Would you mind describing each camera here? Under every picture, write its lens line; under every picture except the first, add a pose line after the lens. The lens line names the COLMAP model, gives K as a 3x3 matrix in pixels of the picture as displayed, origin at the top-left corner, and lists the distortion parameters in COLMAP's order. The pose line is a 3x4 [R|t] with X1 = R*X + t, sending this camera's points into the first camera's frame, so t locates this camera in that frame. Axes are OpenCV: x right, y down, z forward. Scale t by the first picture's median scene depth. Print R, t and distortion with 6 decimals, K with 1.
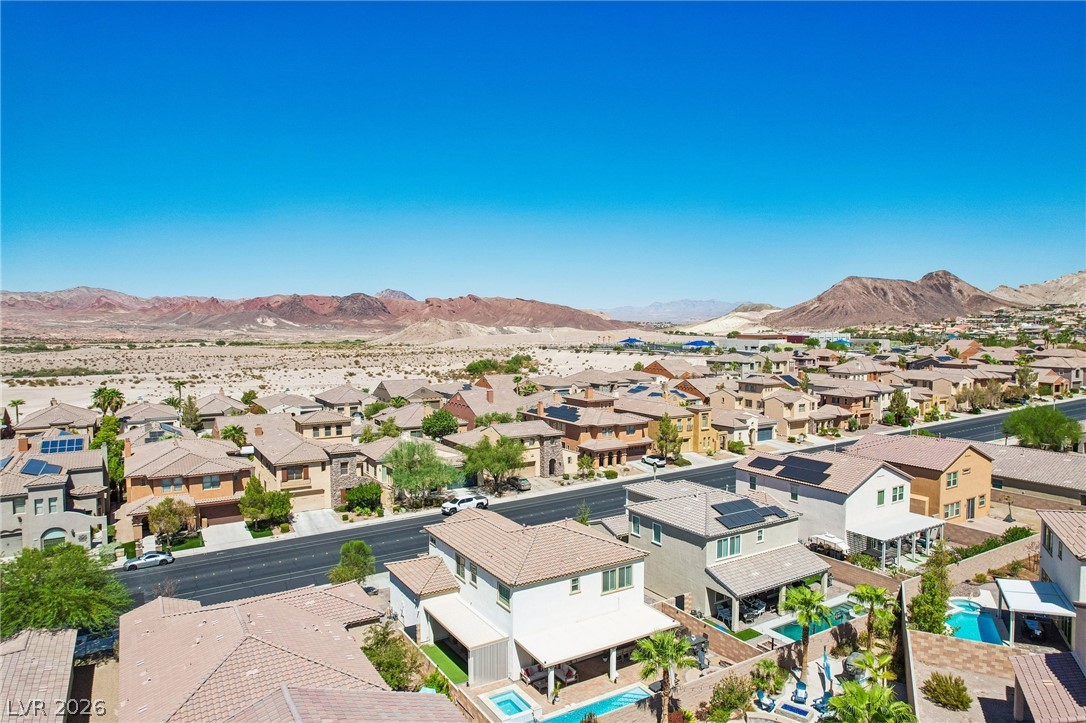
lens RADIAL K [[690.7, 0, 543.9], [0, 690.7, 363.8], [0, 0, 1]] dist [-0.069229, 0.061151]
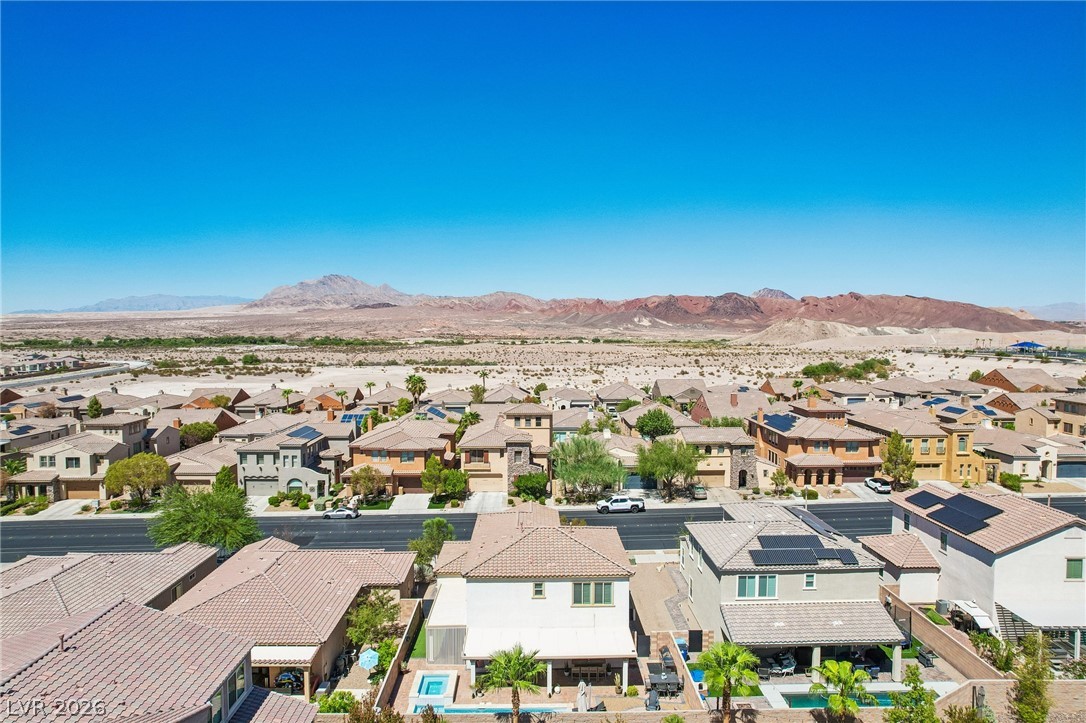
lens RADIAL K [[690.7, 0, 543.9], [0, 690.7, 363.8], [0, 0, 1]] dist [-0.069229, 0.061151]
pose [[0.860204, 0.030293, -0.509050, 0.227586], [-0.030002, 0.999511, 0.008781, -0.003609], [0.509067, 0.007719, 0.860692, 0.066767]]
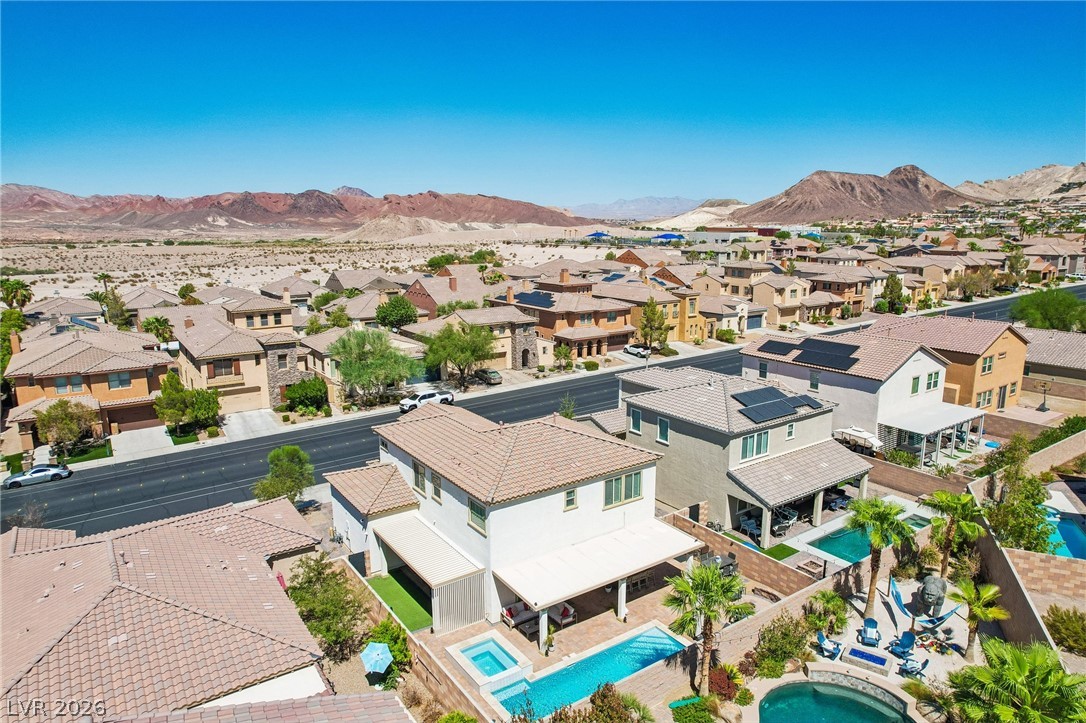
lens RADIAL K [[690.7, 0, 543.9], [0, 690.7, 363.8], [0, 0, 1]] dist [-0.069229, 0.061151]
pose [[0.998587, -0.013529, 0.051383, -0.008944], [0.005937, 0.989394, 0.145137, 0.026365], [-0.052801, -0.144627, 0.988076, 0.112356]]
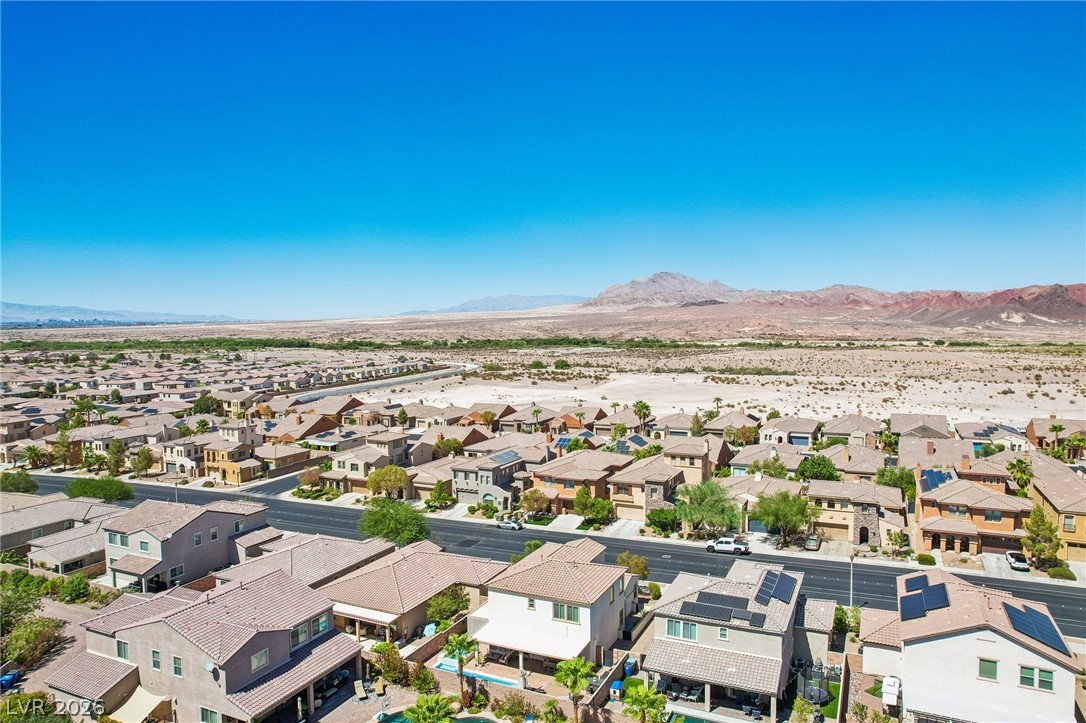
lens RADIAL K [[703.3, 0, 543.0], [0, 703.3, 361.5], [0, 0, 1]] dist [-0.064660, 0.051374]
pose [[0.539813, 0.041885, -0.840742, 0.524468], [-0.038133, 0.998953, 0.025284, -0.089382], [0.840921, 0.018411, 0.540845, 0.098205]]
